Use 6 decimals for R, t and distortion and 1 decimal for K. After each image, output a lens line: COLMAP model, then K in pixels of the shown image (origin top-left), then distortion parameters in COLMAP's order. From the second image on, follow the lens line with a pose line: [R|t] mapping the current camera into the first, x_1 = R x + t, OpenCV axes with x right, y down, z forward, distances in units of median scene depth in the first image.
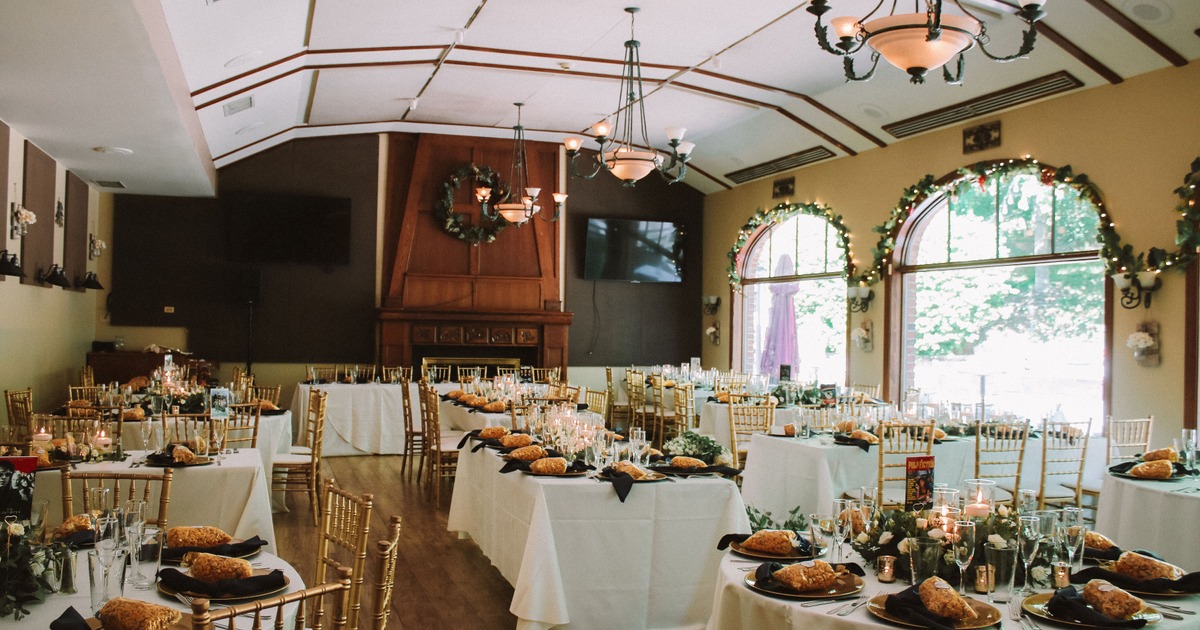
lens RADIAL K [[1043.6, 0, 600.0], [0, 1043.6, 315.0], [0, 0, 1]] dist [-0.097965, 0.006661]
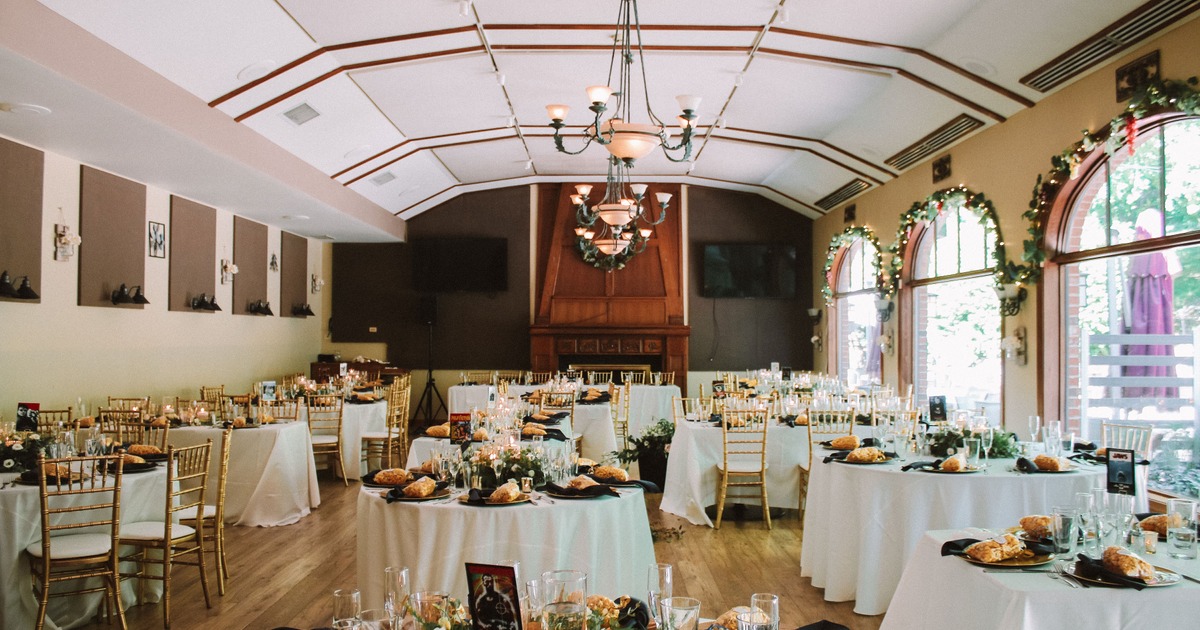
lens RADIAL K [[1001.8, 0, 600.0], [0, 1001.8, 315.0], [0, 0, 1]] dist [-0.136204, -0.000234]
pose [[0.952145, -0.022244, -0.304835, 0.234365], [0.018629, 0.999717, -0.014762, 0.000323], [0.305078, 0.008377, 0.952291, -0.117330]]
